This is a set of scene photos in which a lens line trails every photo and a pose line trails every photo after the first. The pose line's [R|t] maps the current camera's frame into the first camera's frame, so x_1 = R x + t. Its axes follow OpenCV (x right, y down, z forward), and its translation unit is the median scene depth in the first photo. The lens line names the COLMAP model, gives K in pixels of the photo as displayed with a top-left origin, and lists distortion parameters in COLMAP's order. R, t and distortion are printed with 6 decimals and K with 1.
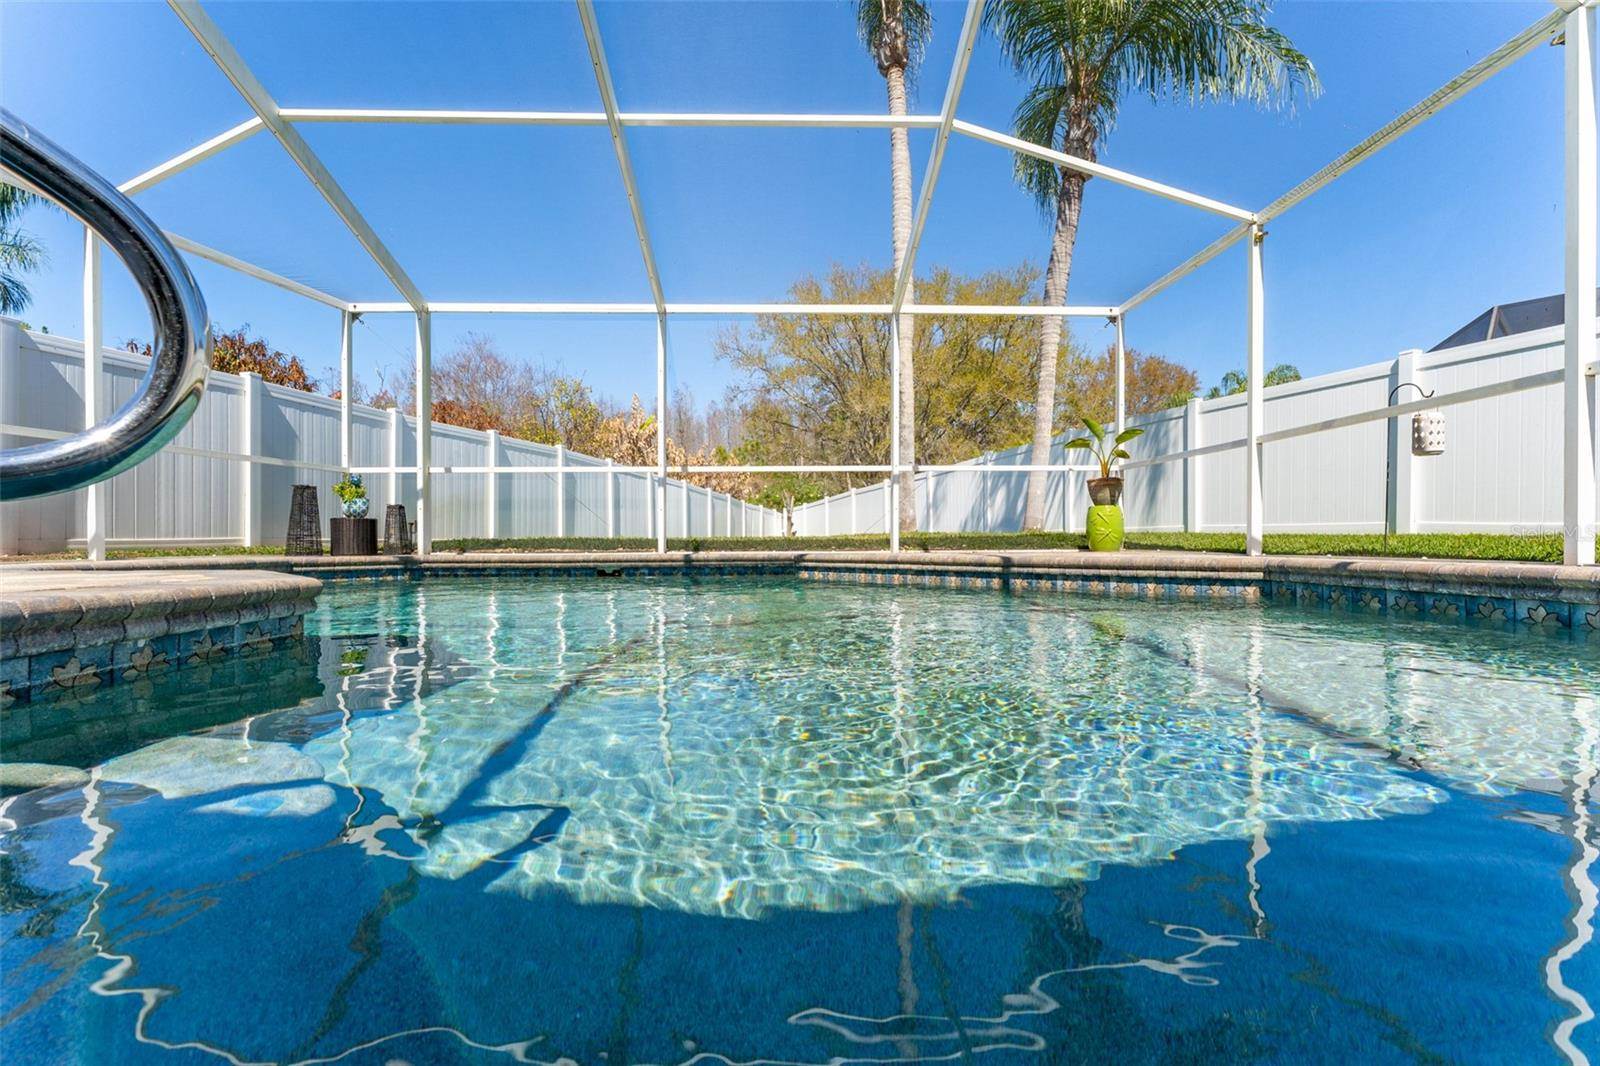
lens RADIAL K [[634.7, 0, 800.0], [0, 634.7, 533.0], [0, 0, 1]] dist [-0.005521, 0.000057]
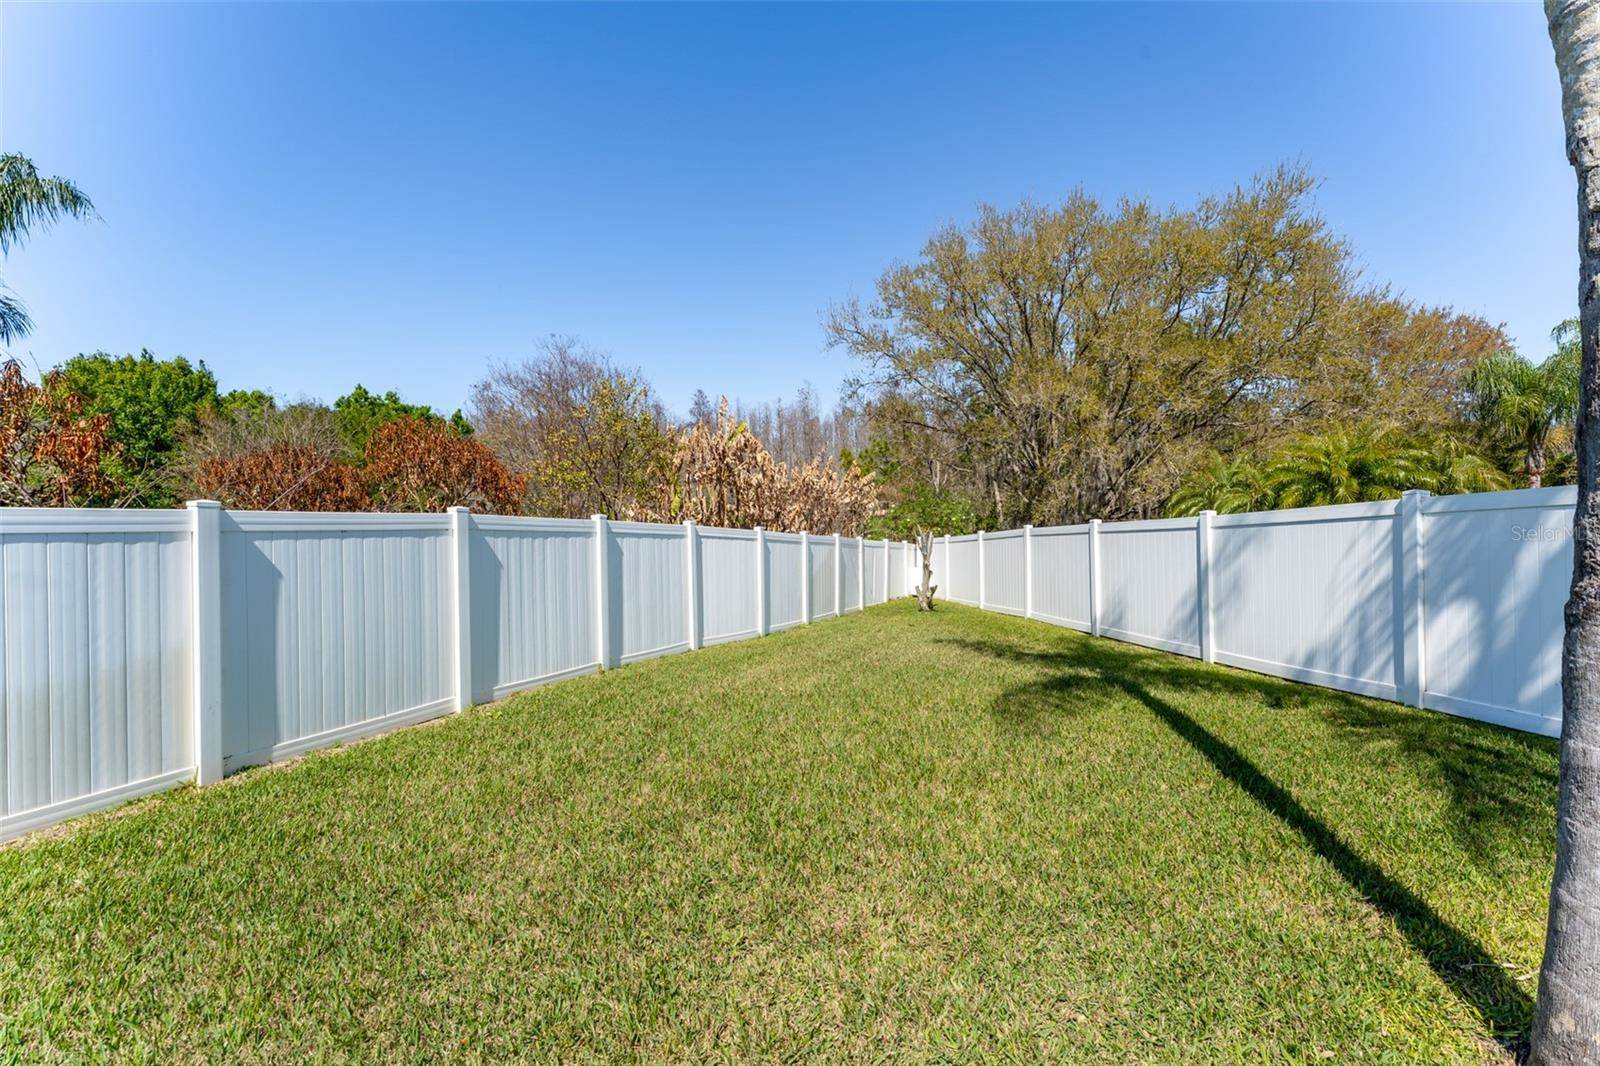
lens RADIAL K [[634.7, 0, 800.0], [0, 634.7, 533.0], [0, 0, 1]] dist [-0.005521, 0.000057]
pose [[0.978536, -0.007169, -0.205949, -0.006204], [0.008199, 0.999958, 0.004148, -0.042308], [0.205911, -0.005748, 0.978554, 0.205711]]
